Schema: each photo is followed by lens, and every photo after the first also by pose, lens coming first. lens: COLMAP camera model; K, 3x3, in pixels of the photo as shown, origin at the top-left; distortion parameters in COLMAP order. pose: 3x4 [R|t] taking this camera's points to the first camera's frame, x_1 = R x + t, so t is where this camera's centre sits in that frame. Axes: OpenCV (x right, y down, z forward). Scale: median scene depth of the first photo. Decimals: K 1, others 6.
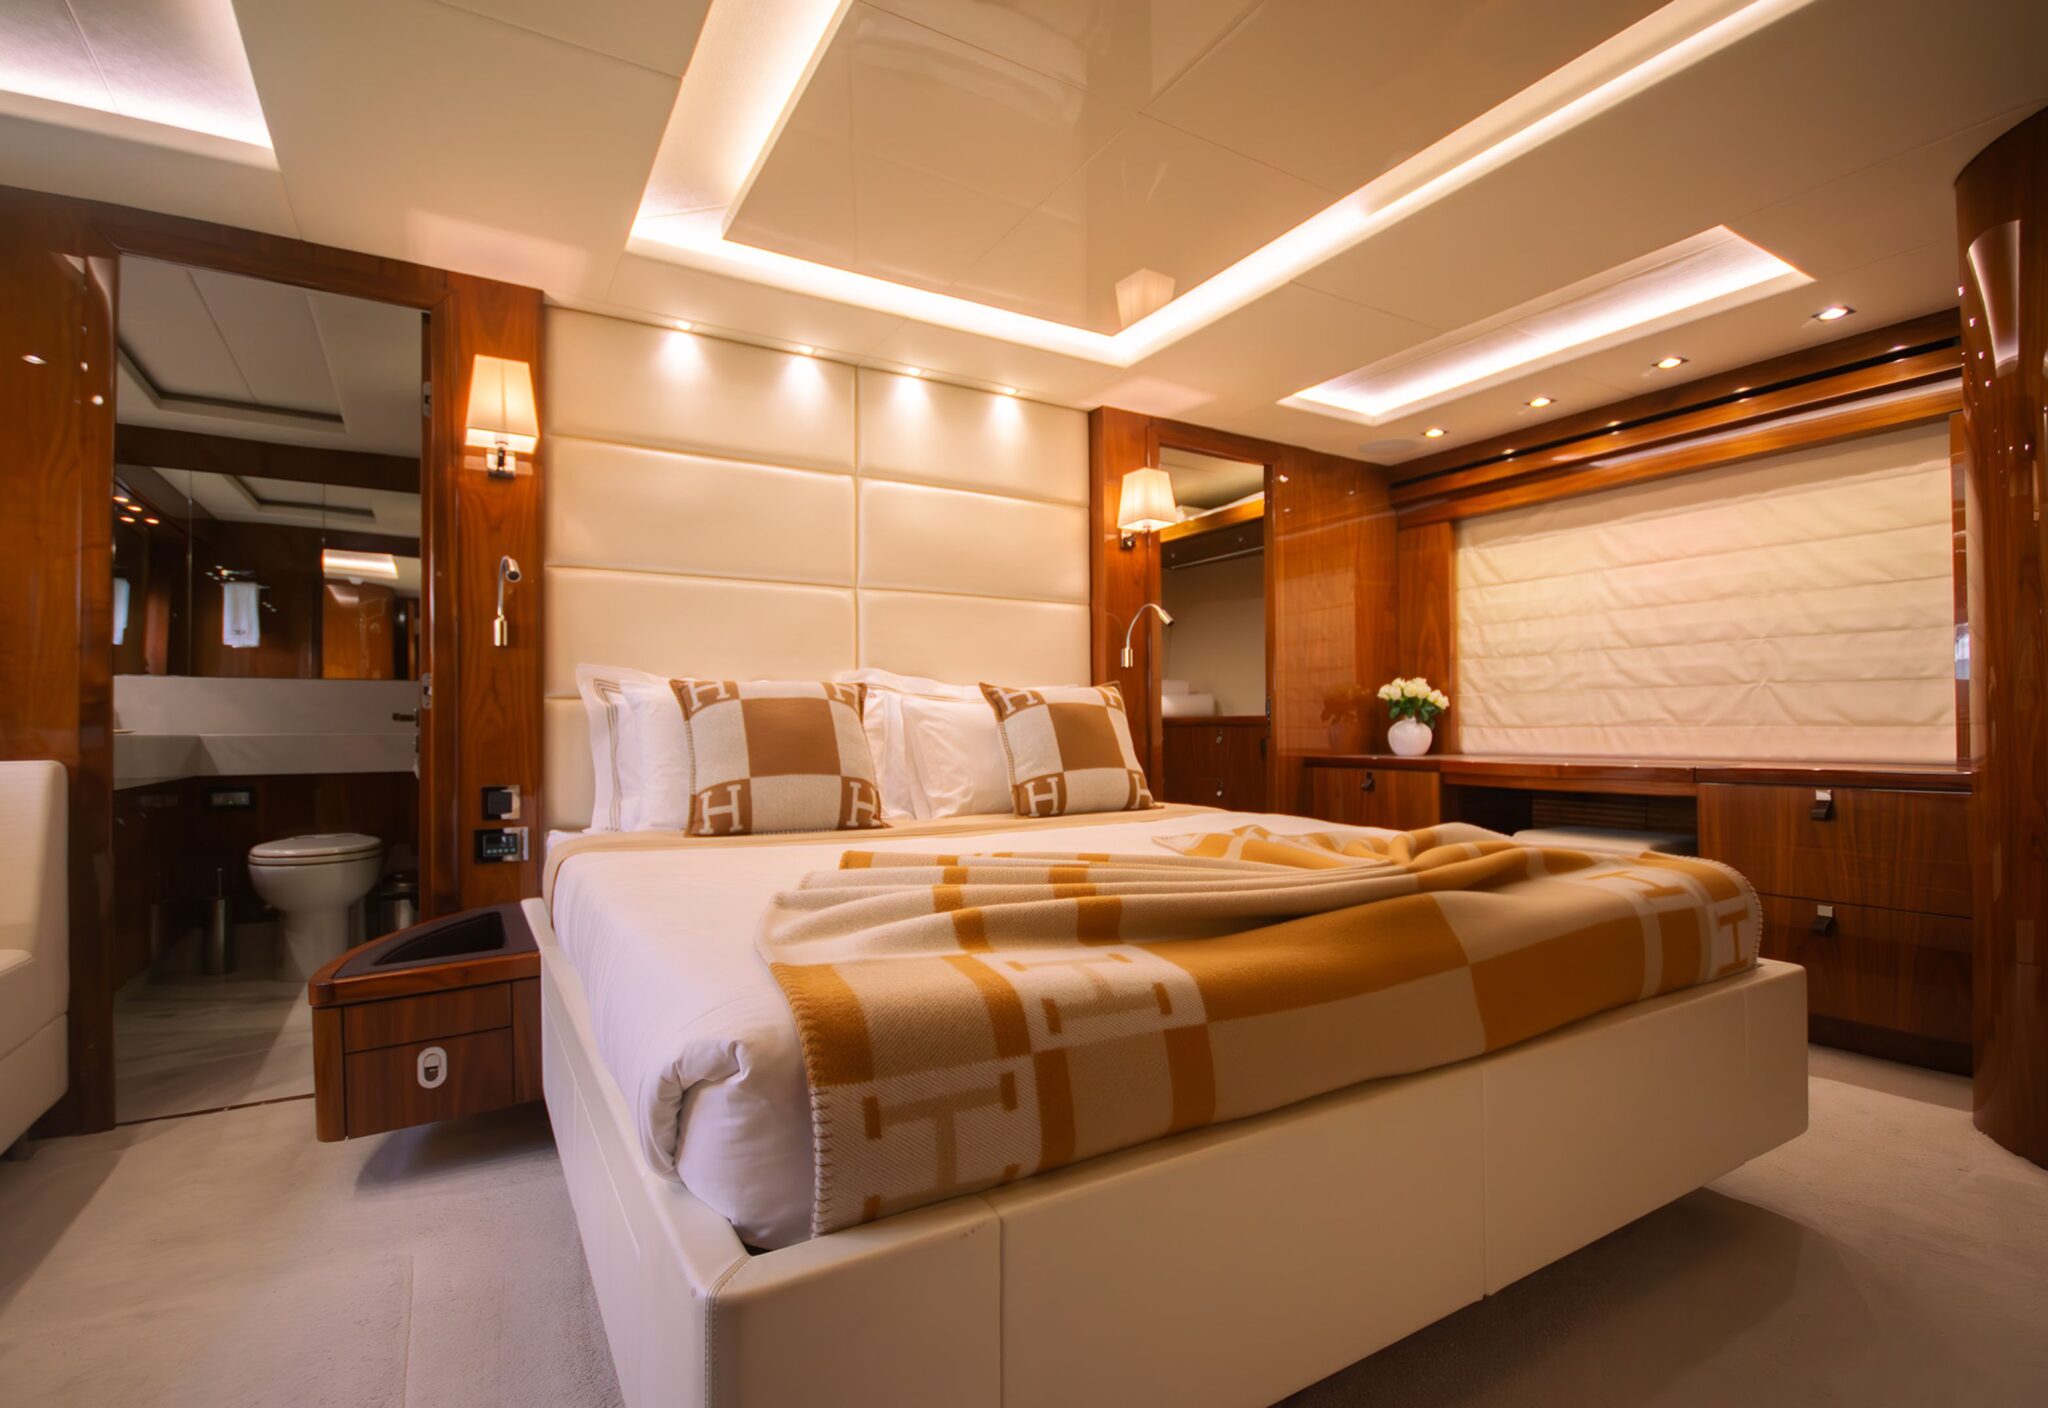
lens RADIAL K [[947.1, 0, 1025.3], [0, 947.1, 715.6], [0, 0, 1]] dist [-0.002459, 0.000879]
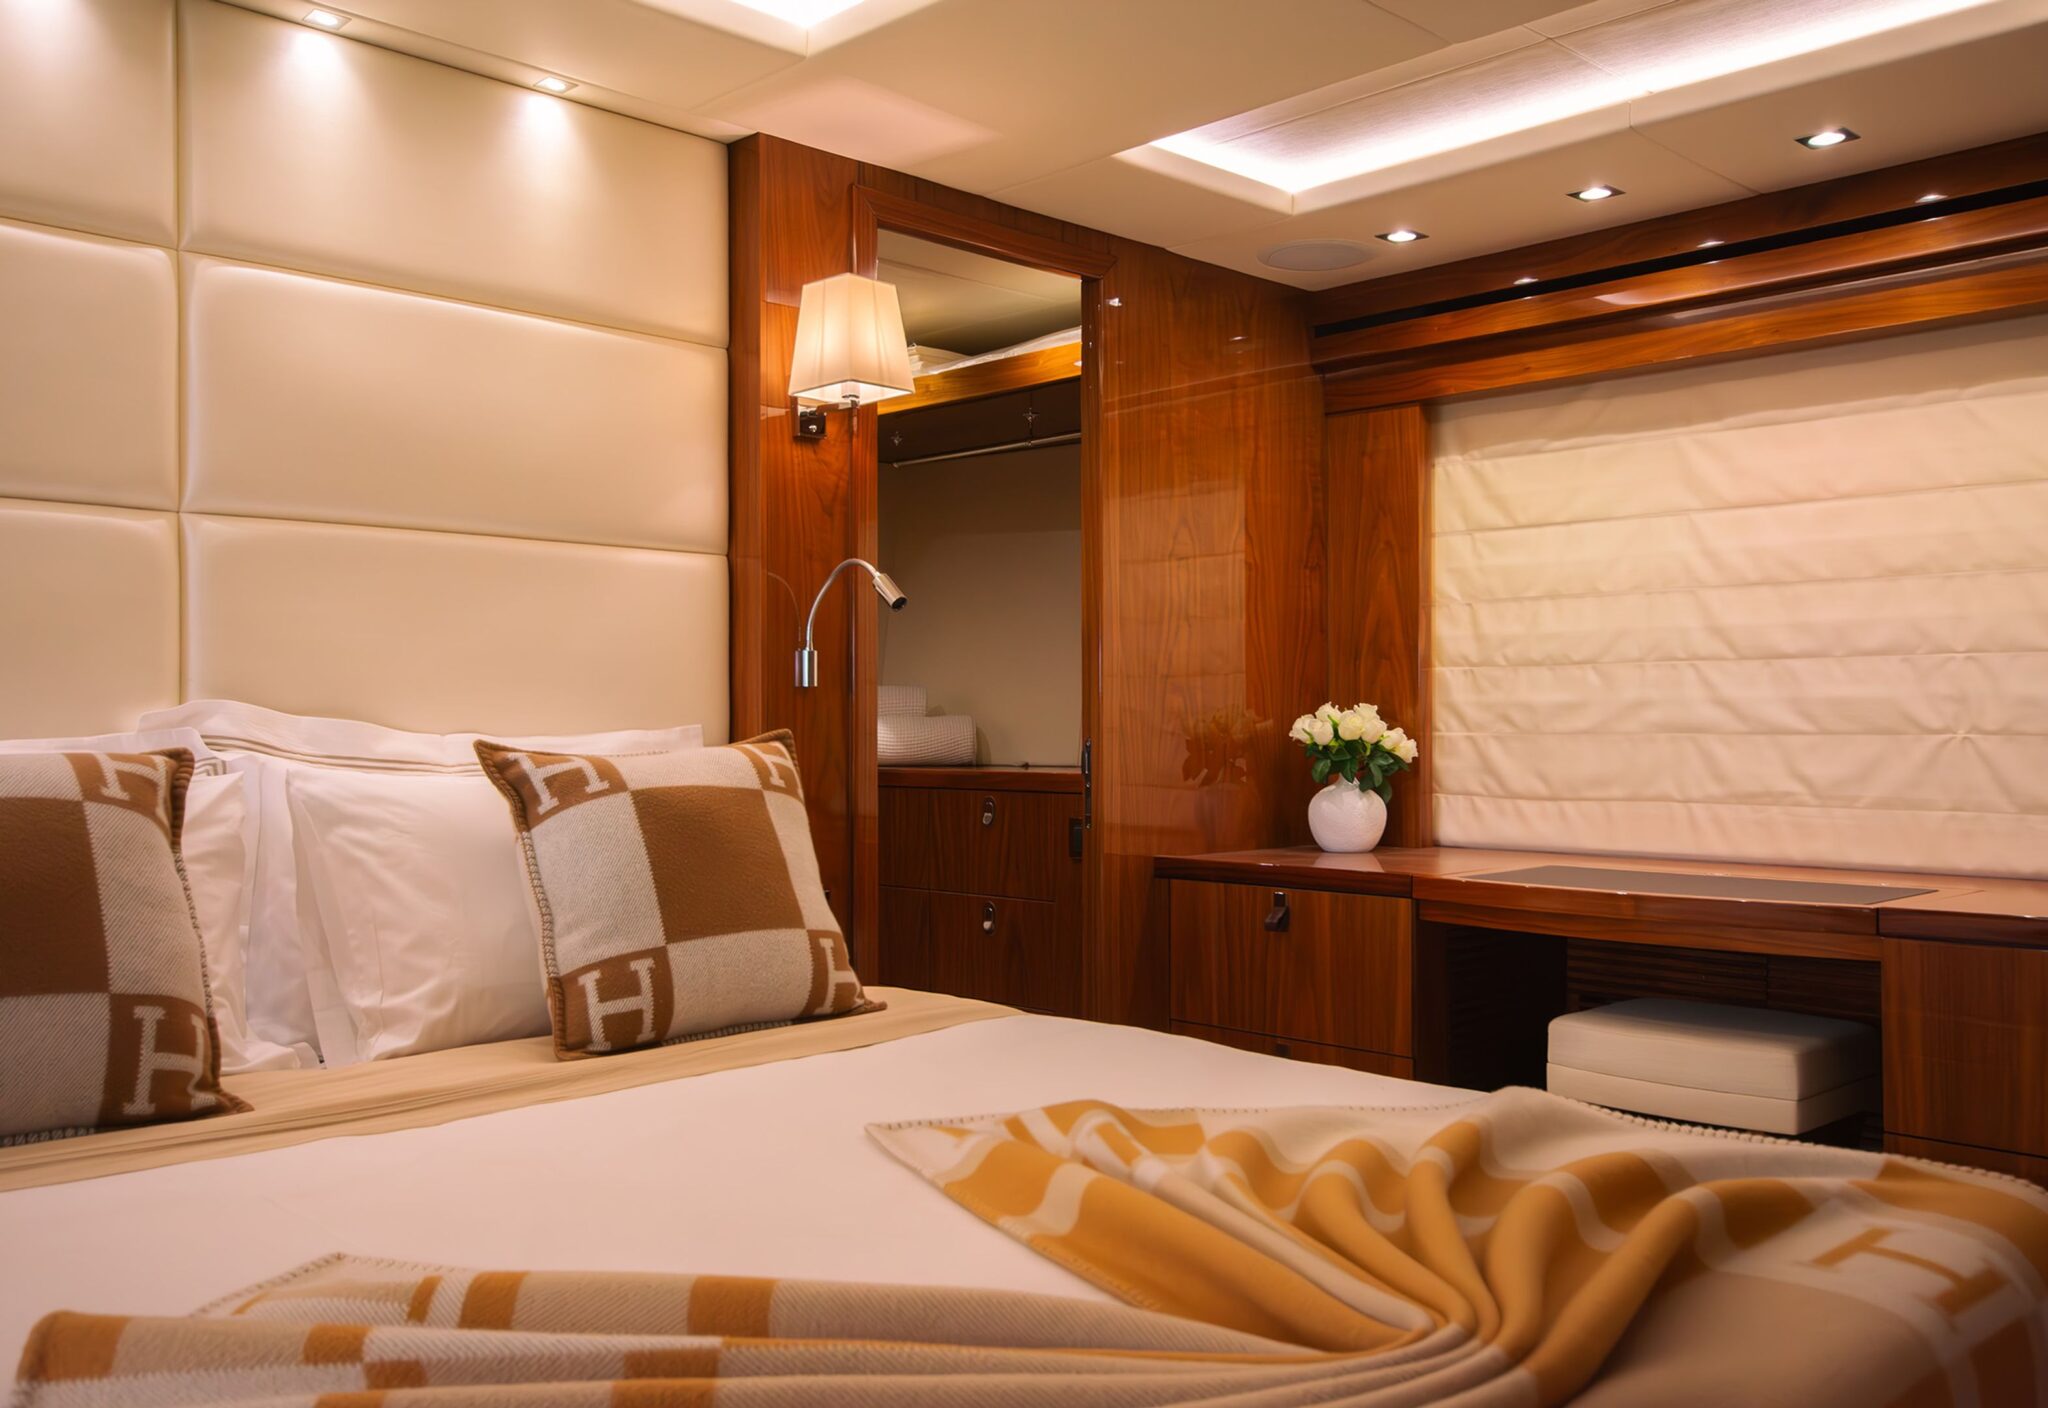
lens RADIAL K [[1761.1, 0, 1020.2], [0, 1761.1, 710.8], [0, 0, 1]] dist [-0.013813, 0.085302]
pose [[0.972965, 0.005930, 0.230877, 0.007758], [-0.007200, 0.999963, 0.004658, -0.044729], [-0.230841, -0.006194, 0.972972, 0.115309]]
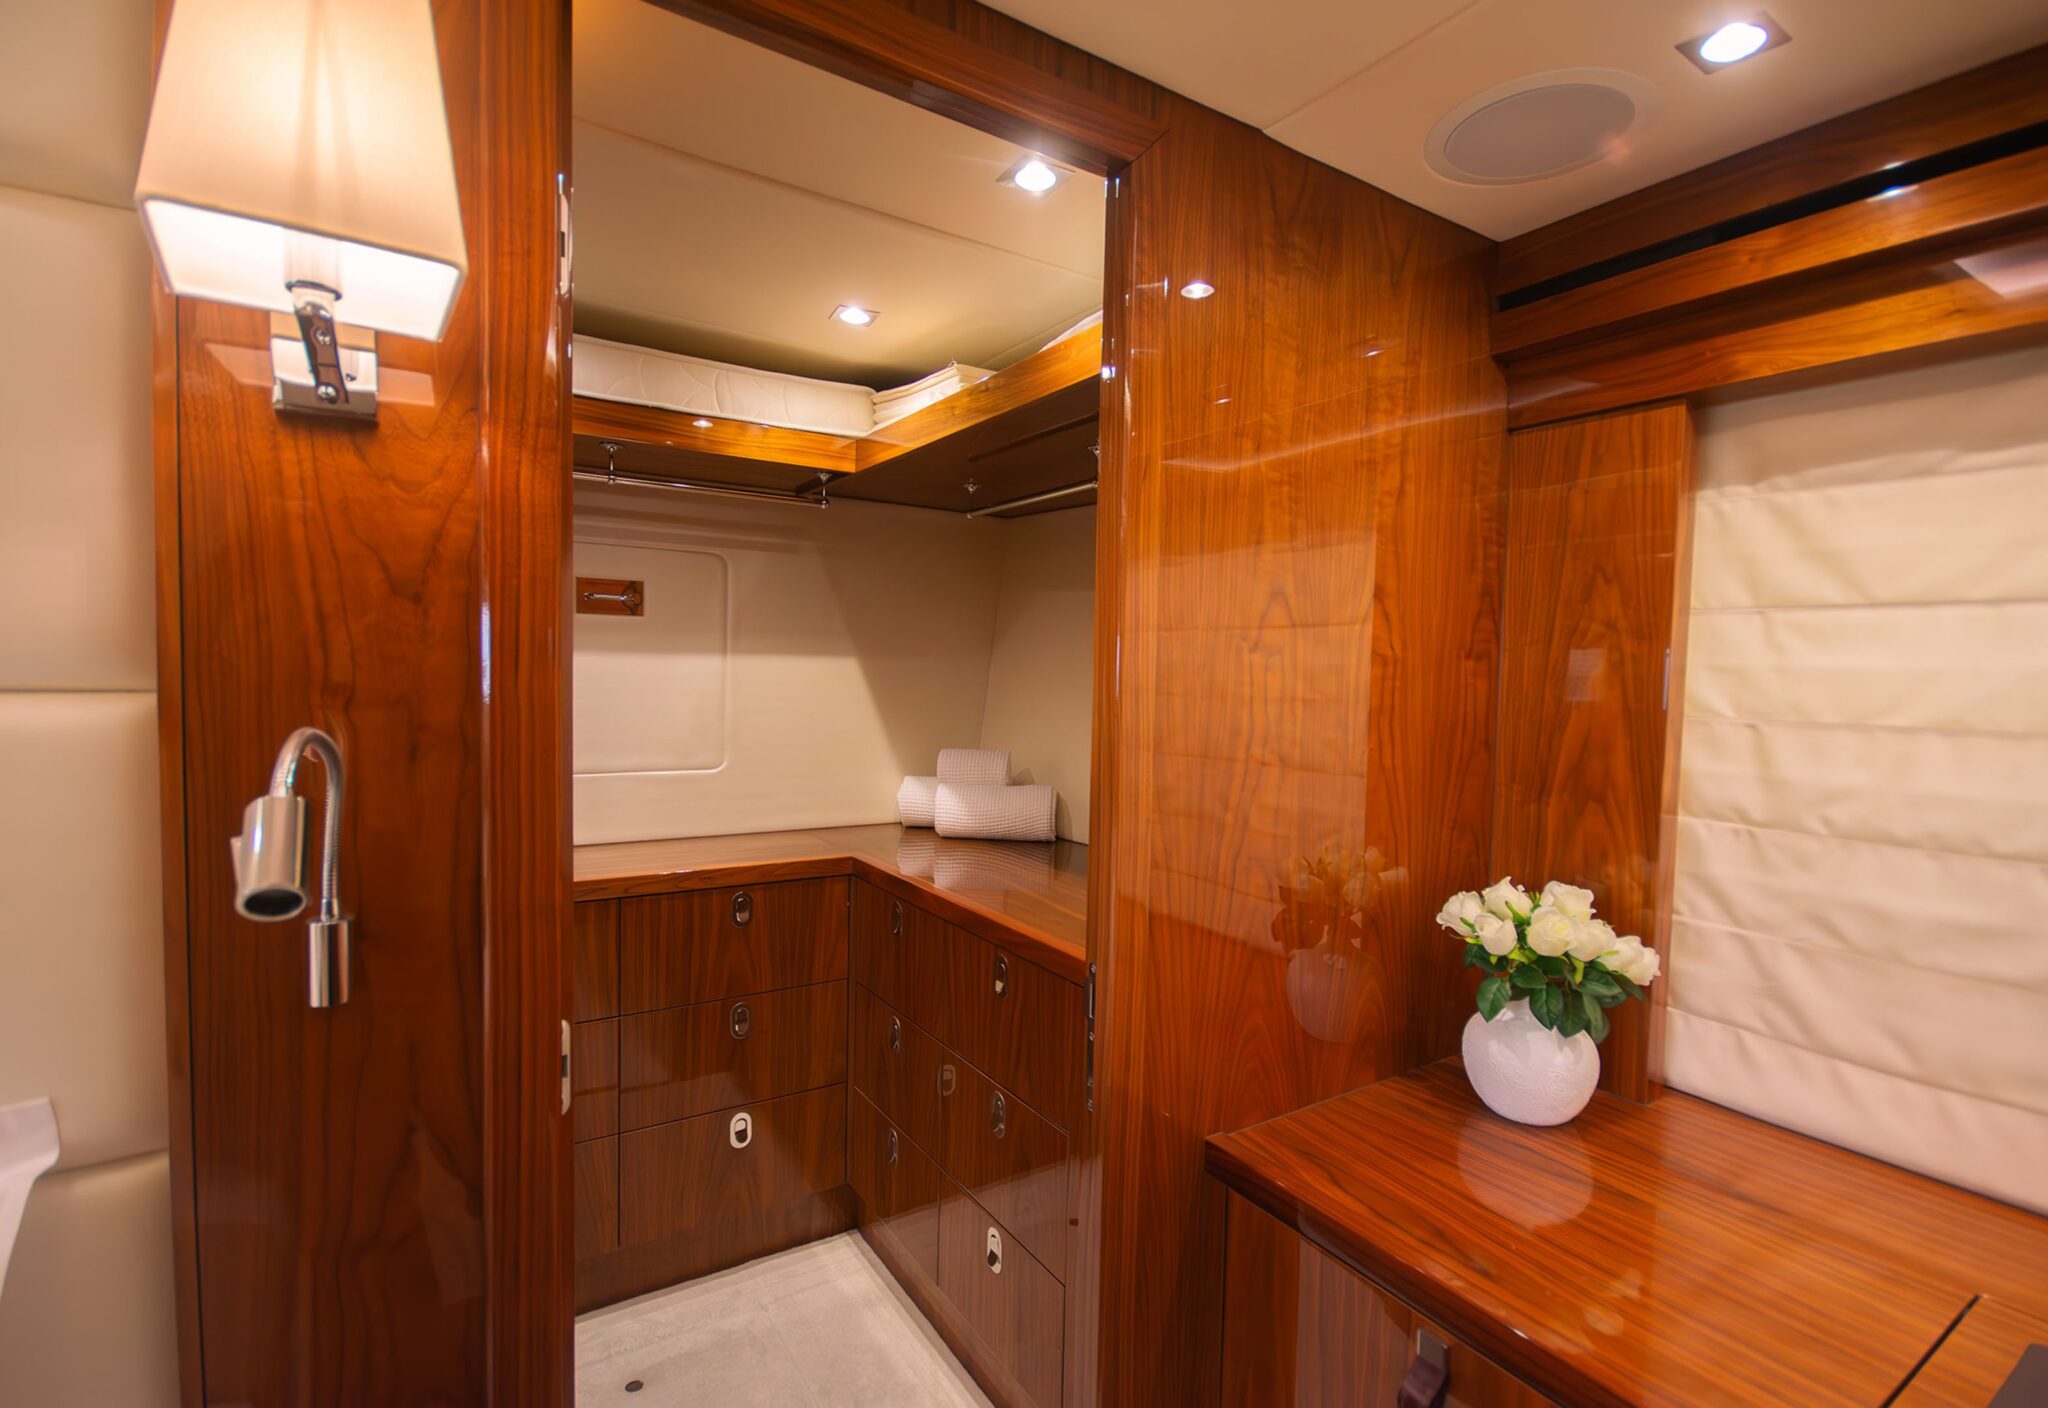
lens RADIAL K [[927.7, 0, 1039.6], [0, 927.7, 715.8], [0, 0, 1]] dist [0.021082, -0.014406]
pose [[0.998944, 0.026300, 0.037668, 0.254755], [-0.028775, 0.997354, 0.066757, -0.132813], [-0.035812, -0.067771, 0.997058, 0.801298]]
